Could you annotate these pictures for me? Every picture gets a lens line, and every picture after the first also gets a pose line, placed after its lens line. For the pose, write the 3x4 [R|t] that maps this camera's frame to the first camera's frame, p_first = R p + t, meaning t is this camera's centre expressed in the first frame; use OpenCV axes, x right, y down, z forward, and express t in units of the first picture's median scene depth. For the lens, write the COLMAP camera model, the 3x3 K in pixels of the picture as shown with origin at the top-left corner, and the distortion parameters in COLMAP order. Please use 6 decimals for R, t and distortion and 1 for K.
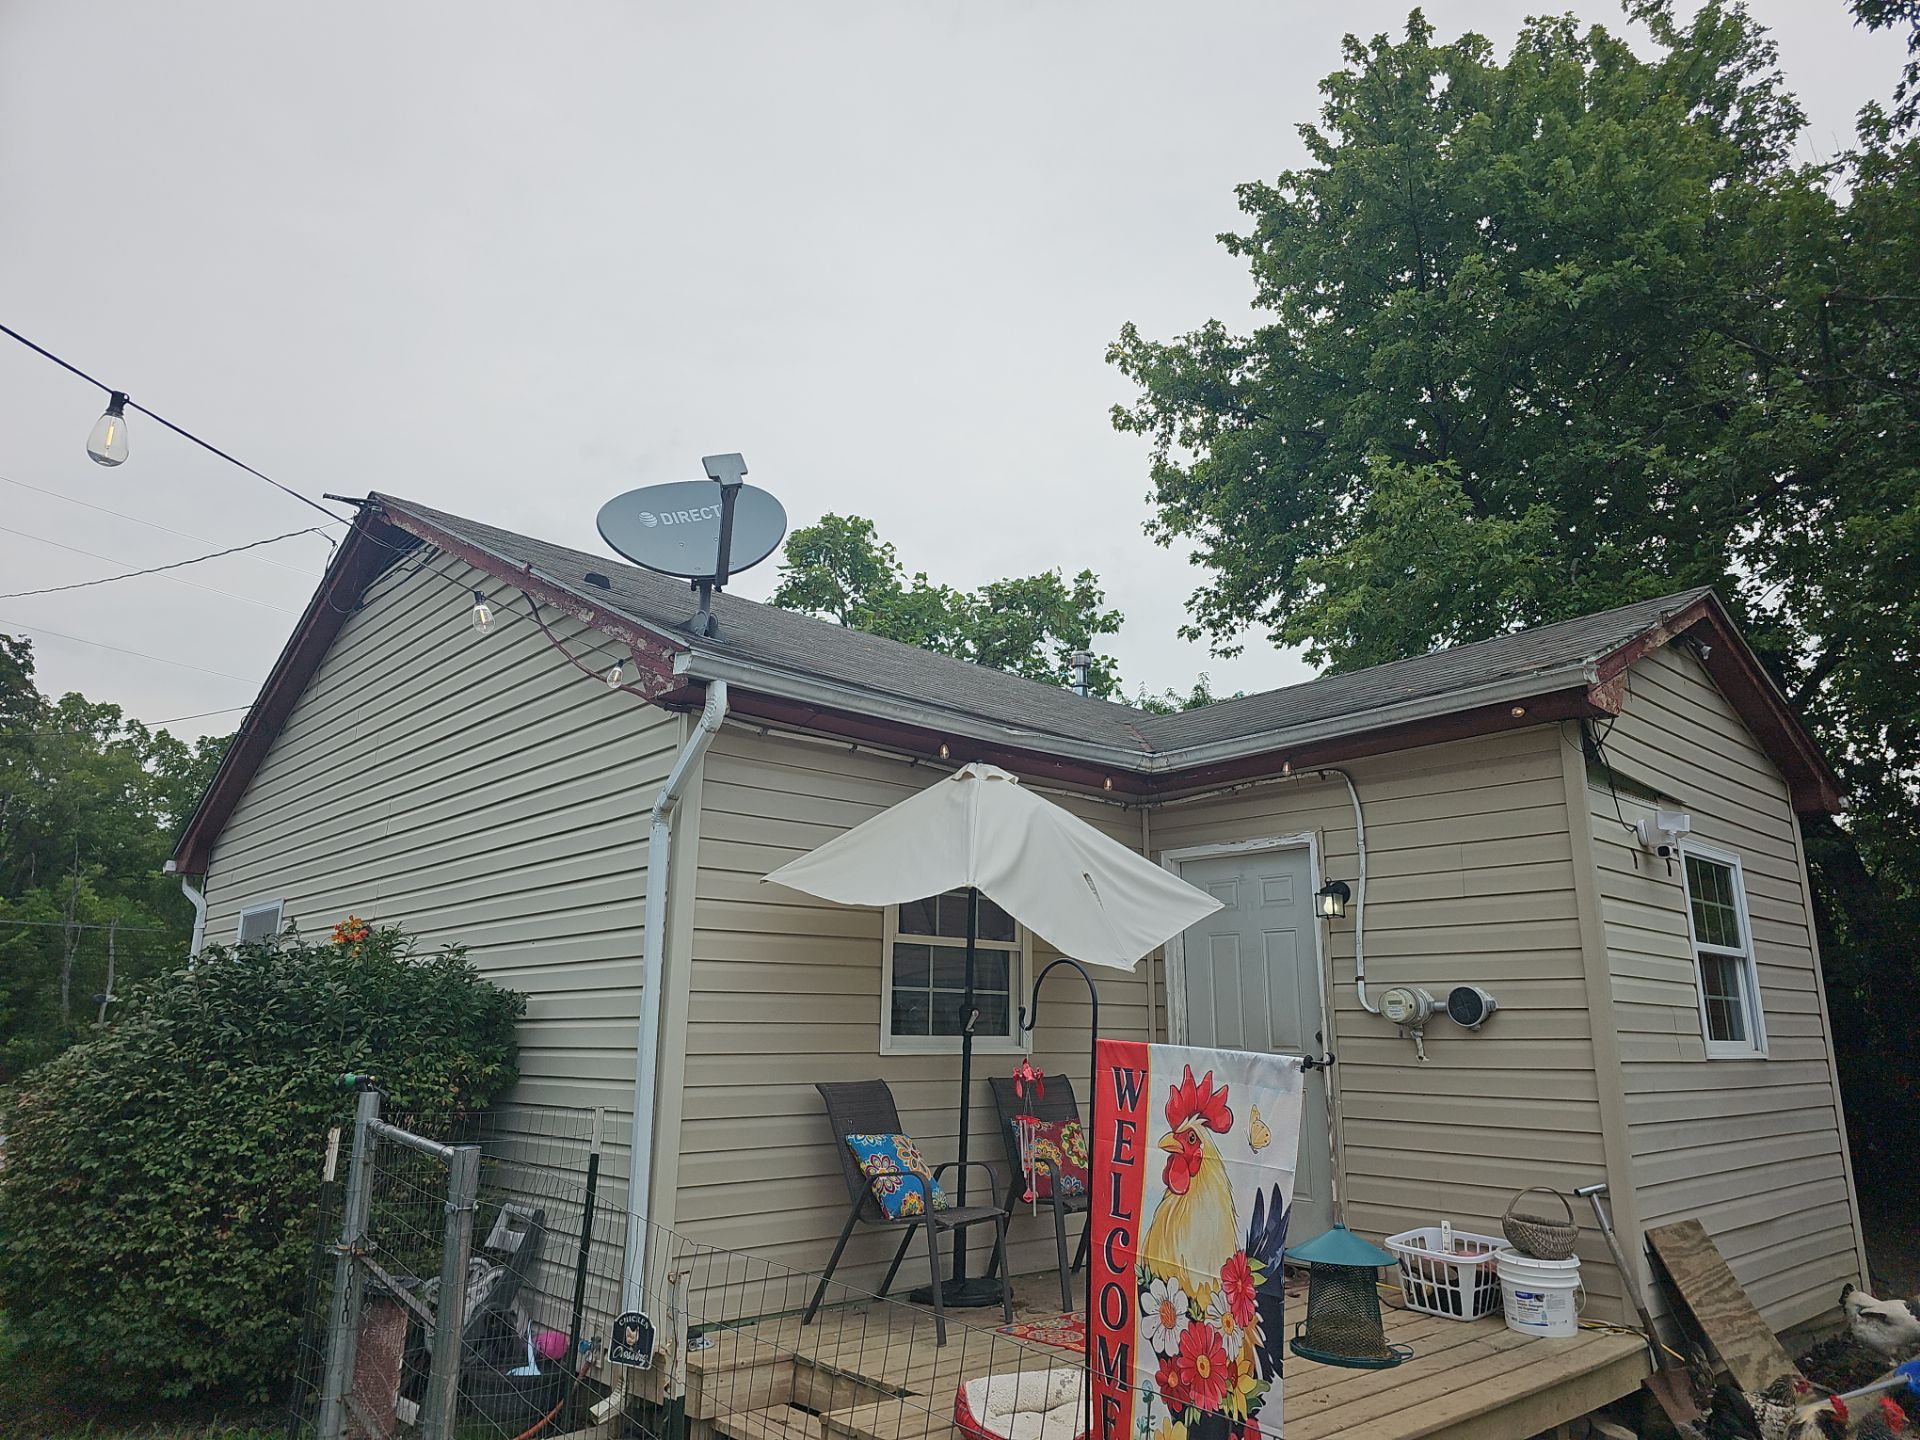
lens RADIAL K [[1264.5, 0, 960.0], [0, 1264.5, 720.0], [0, 0, 1]] dist [0.070310, -0.061123]
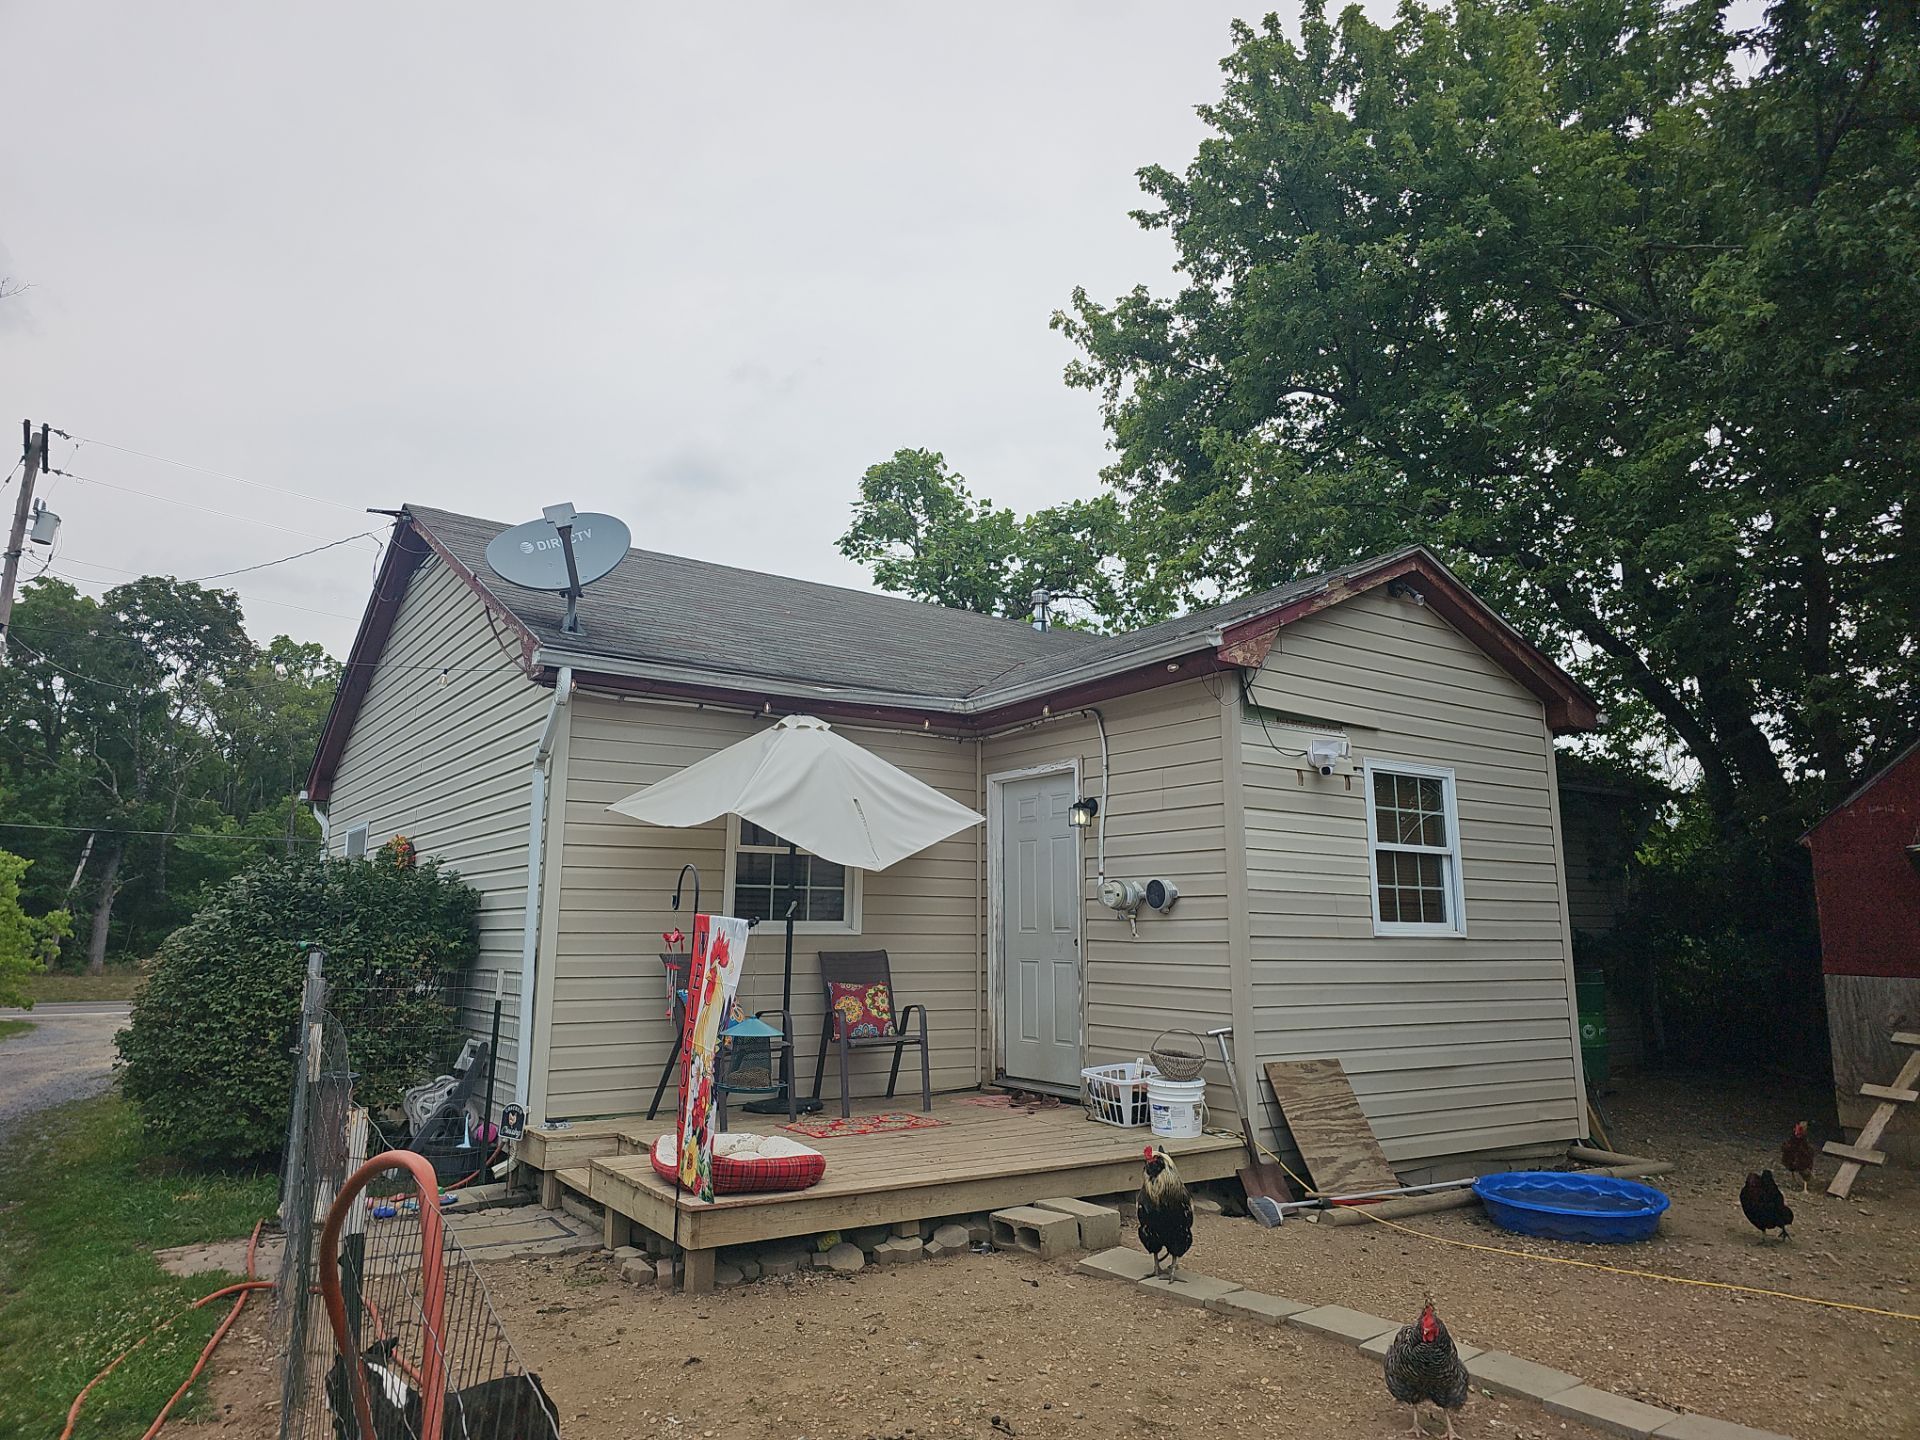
lens RADIAL K [[1256.3, 0, 918.5], [0, 1256.3, 694.3], [0, 0, 1]] dist [0.072938, -0.062119]
pose [[0.987394, -0.030310, -0.155355, 0.339508], [0.038595, 0.997973, 0.050590, -0.047620], [0.153507, -0.055949, 0.986562, -0.259472]]
